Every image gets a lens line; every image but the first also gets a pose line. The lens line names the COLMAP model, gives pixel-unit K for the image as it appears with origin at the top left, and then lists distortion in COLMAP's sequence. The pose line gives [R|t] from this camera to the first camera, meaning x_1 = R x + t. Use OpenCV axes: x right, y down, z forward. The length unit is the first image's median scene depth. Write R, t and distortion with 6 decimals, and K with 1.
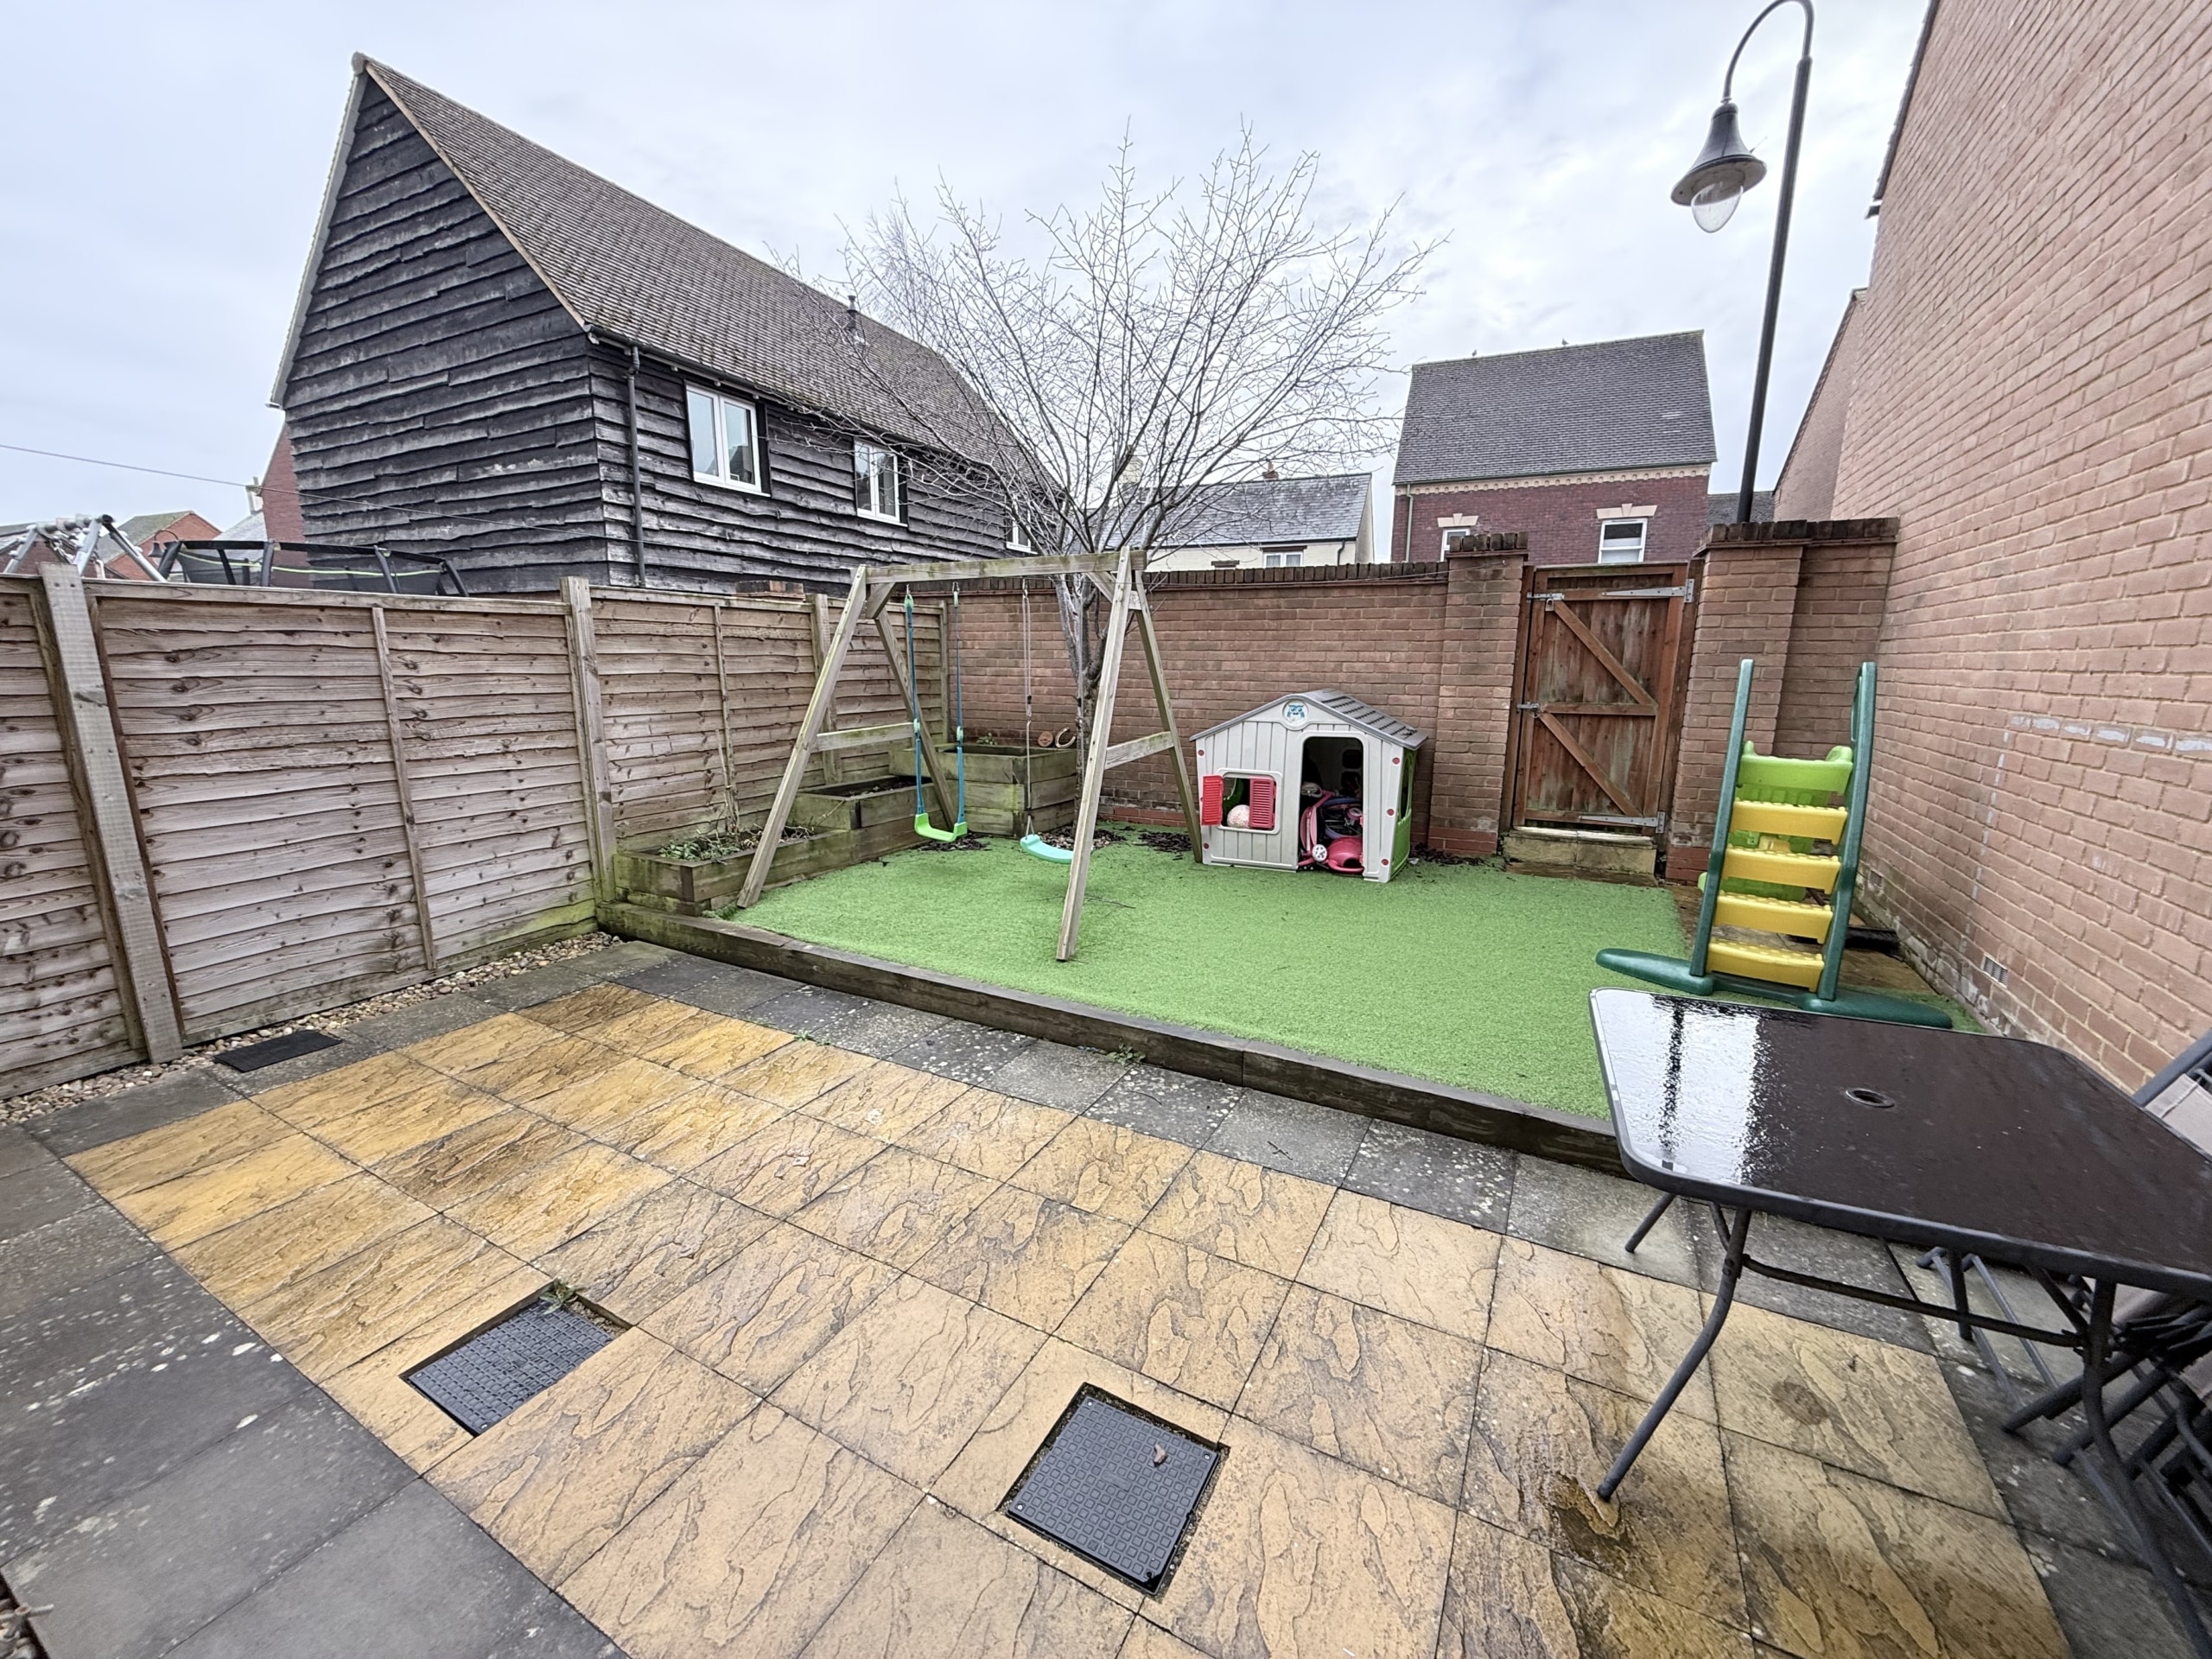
lens RADIAL K [[881.6, 0, 1108.9], [0, 881.6, 830.9], [0, 0, 1]] dist [-0.001760, -0.000075]
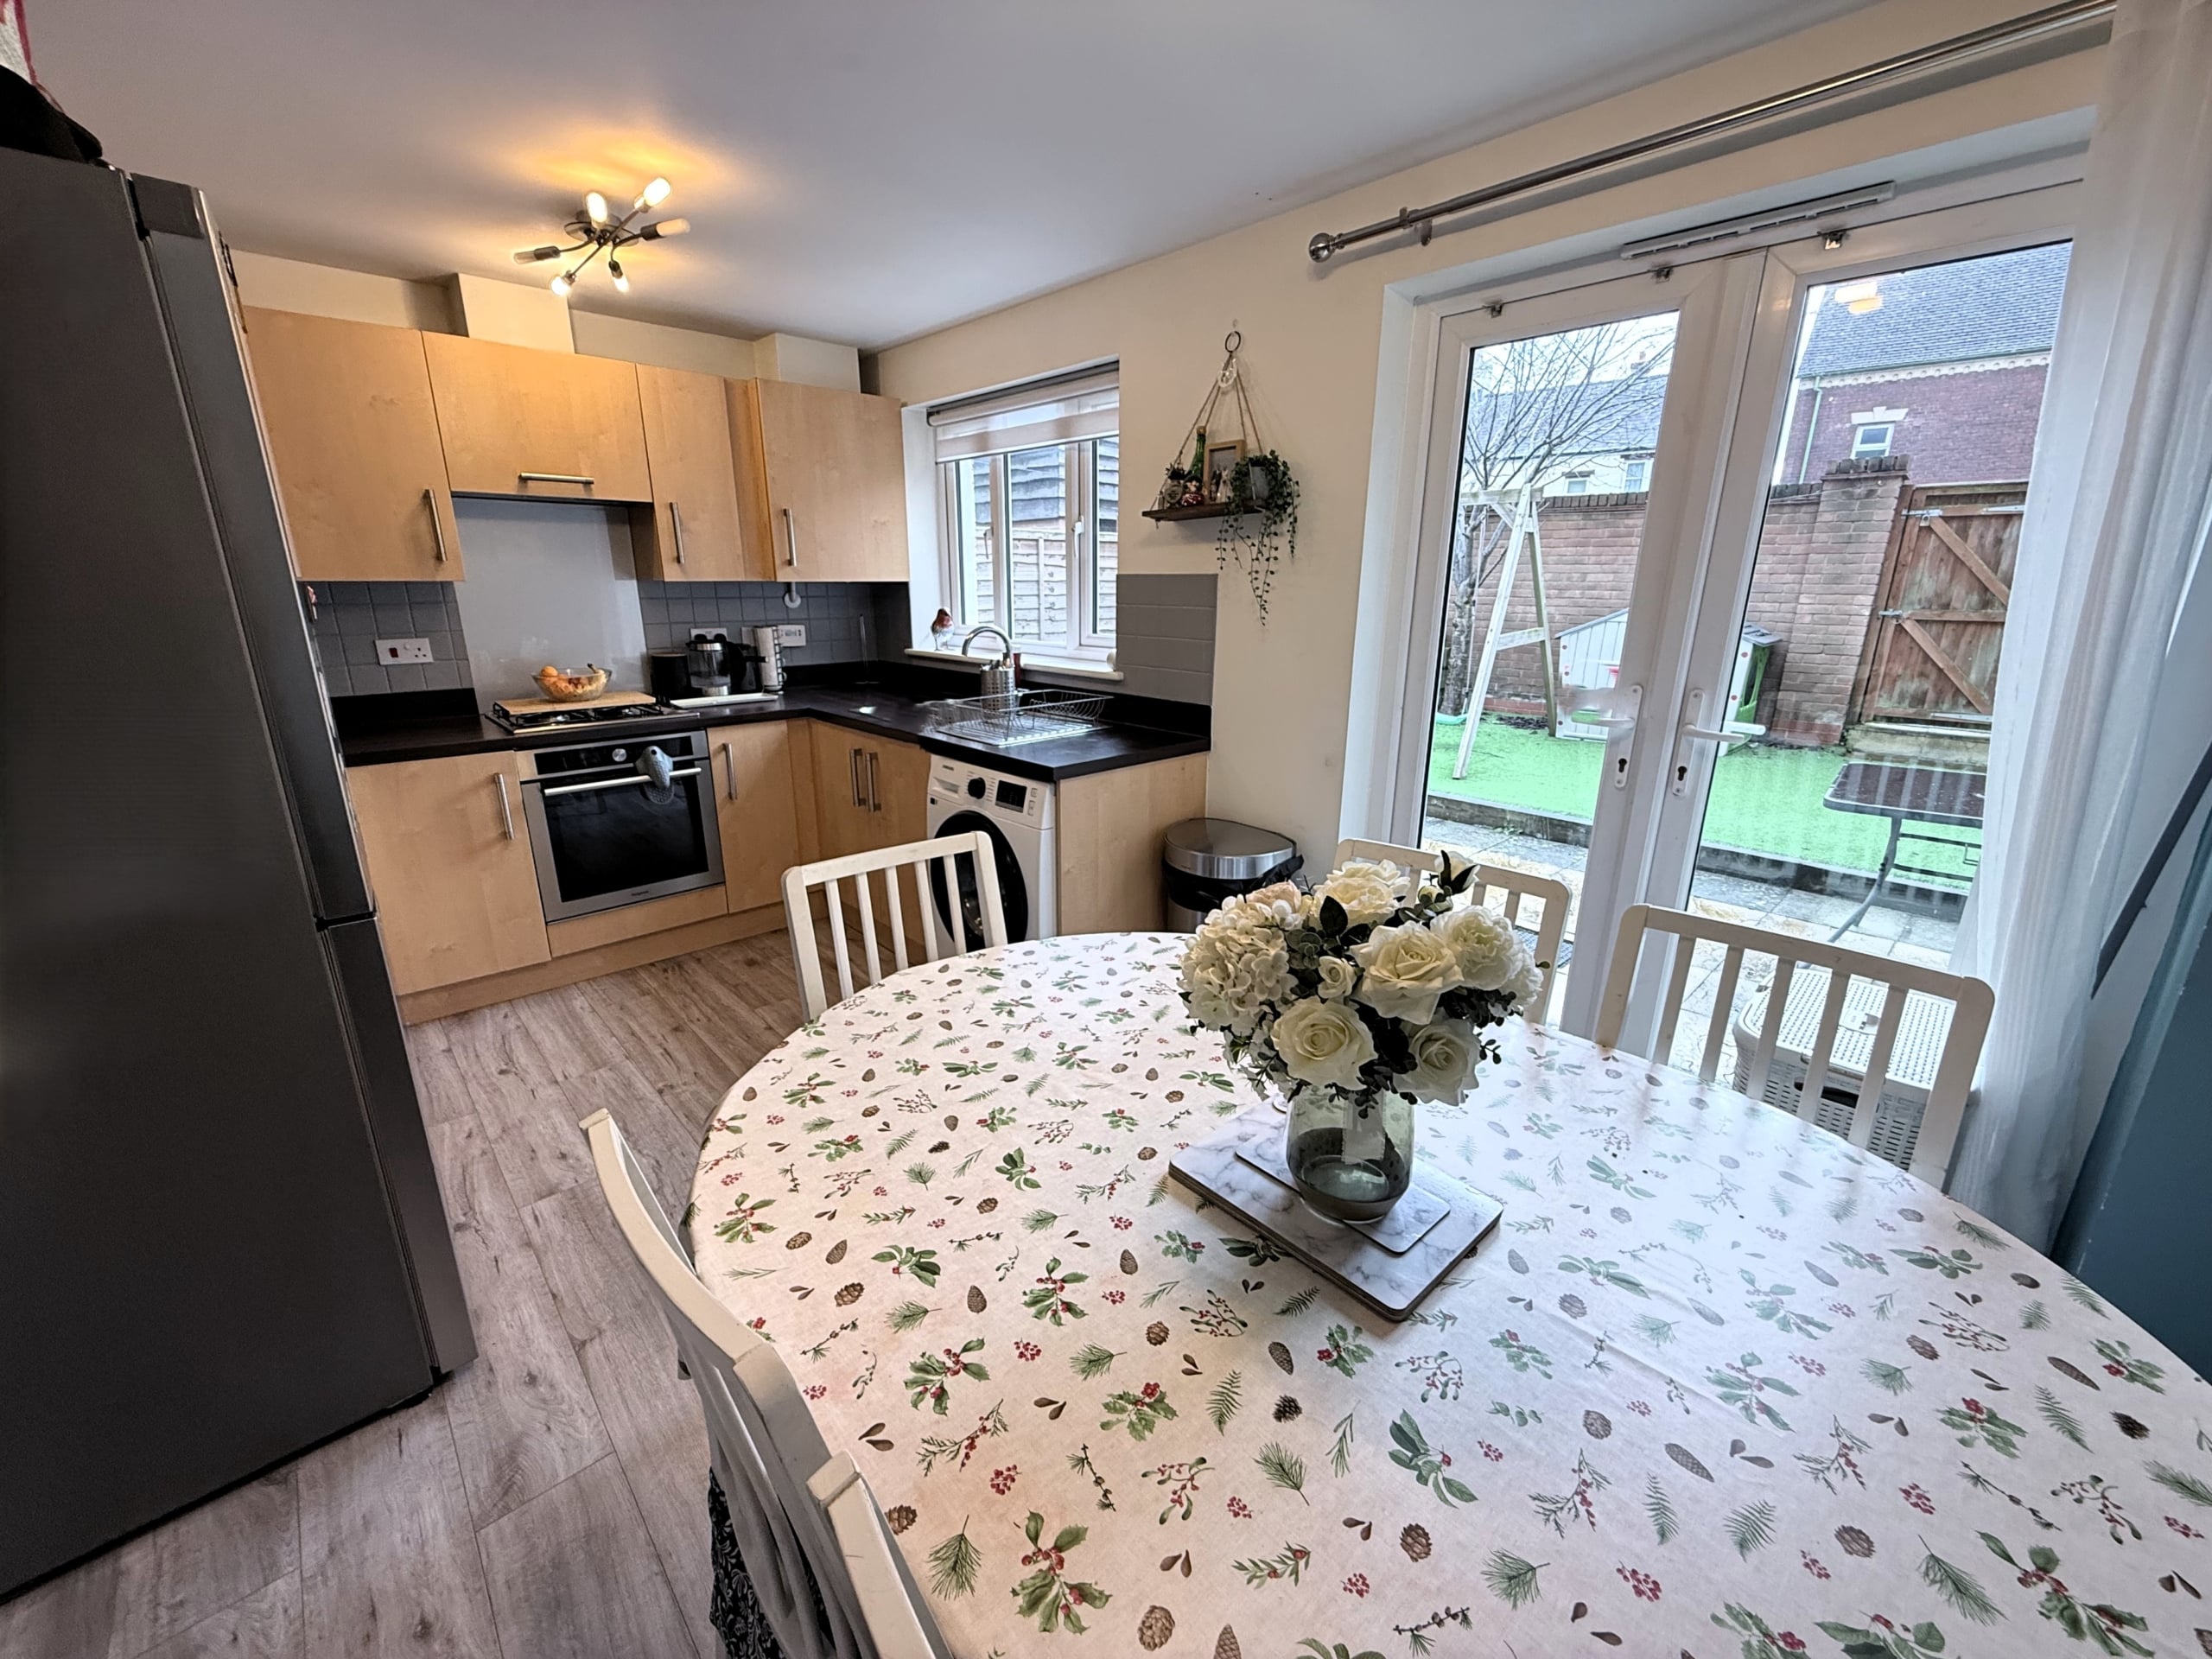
lens RADIAL K [[881.6, 0, 1104.1], [0, 881.6, 832.7], [0, 0, 1]] dist [-0.001760, -0.000075]
pose [[0.946407, 0.089061, -0.310454, -0.102761], [-0.061343, 0.993299, 0.097949, 0.090396], [0.317097, -0.073656, 0.945529, -0.410131]]
